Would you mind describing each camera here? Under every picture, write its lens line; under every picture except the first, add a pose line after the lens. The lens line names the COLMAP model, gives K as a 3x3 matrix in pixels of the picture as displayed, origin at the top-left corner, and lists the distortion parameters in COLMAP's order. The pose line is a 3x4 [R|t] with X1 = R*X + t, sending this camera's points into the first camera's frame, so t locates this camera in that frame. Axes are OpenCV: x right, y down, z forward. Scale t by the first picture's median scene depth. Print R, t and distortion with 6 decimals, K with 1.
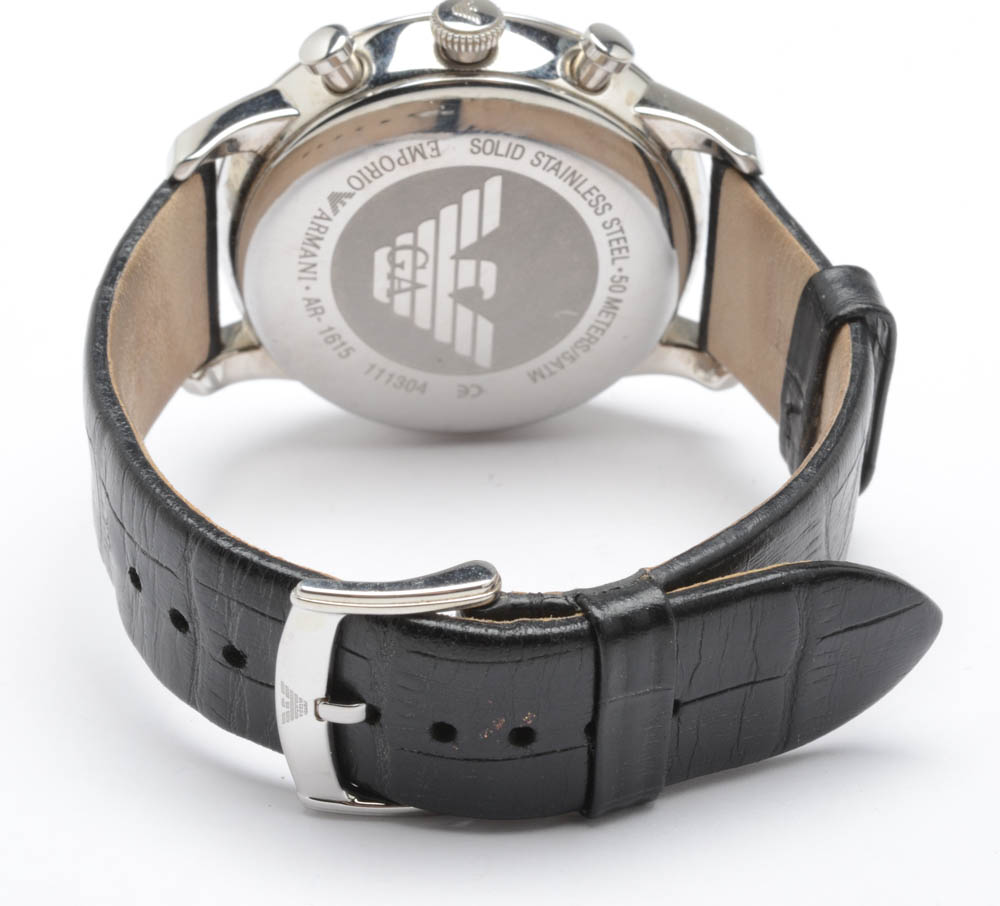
lens RADIAL K [[2896.9, 0, 500.6], [0, 2896.9, 453.6], [0, 0, 1]] dist [-0.119192, 0.000000]
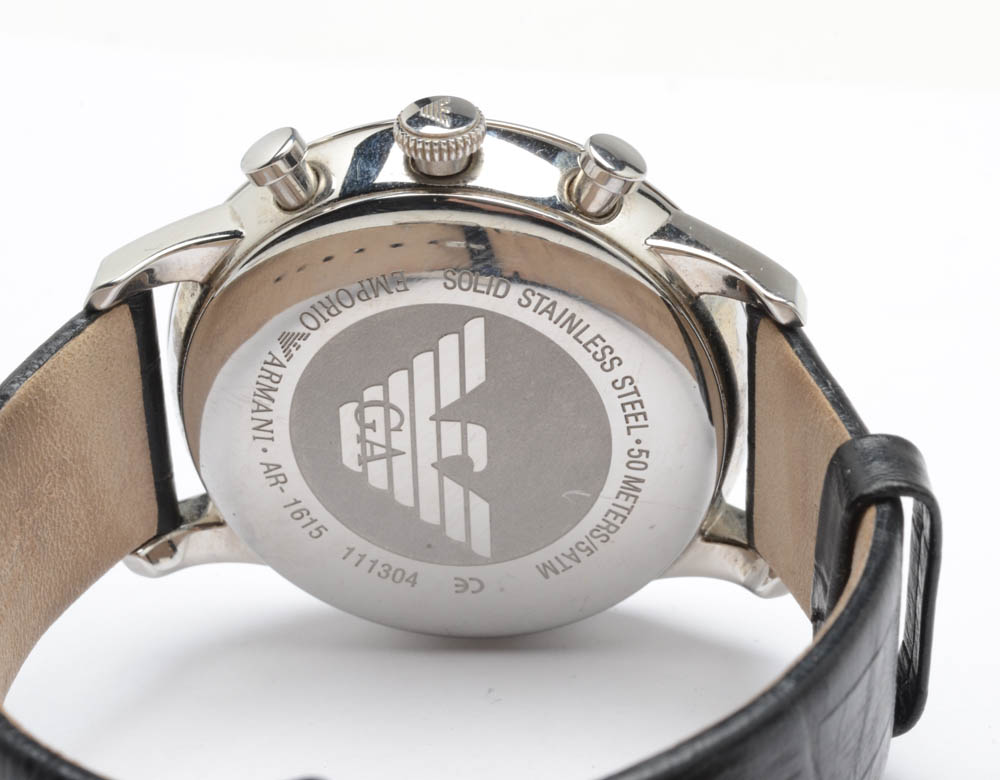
lens RADIAL K [[2897.7, 0, 499.2], [0, 2897.7, 389.2], [0, 0, 1]] dist [-0.105163, 0.000000]
pose [[0.993163, 0.034516, -0.111519, 0.096265], [-0.046381, 0.993325, -0.105618, 0.010609], [0.107129, 0.110068, 0.988134, 0.189235]]
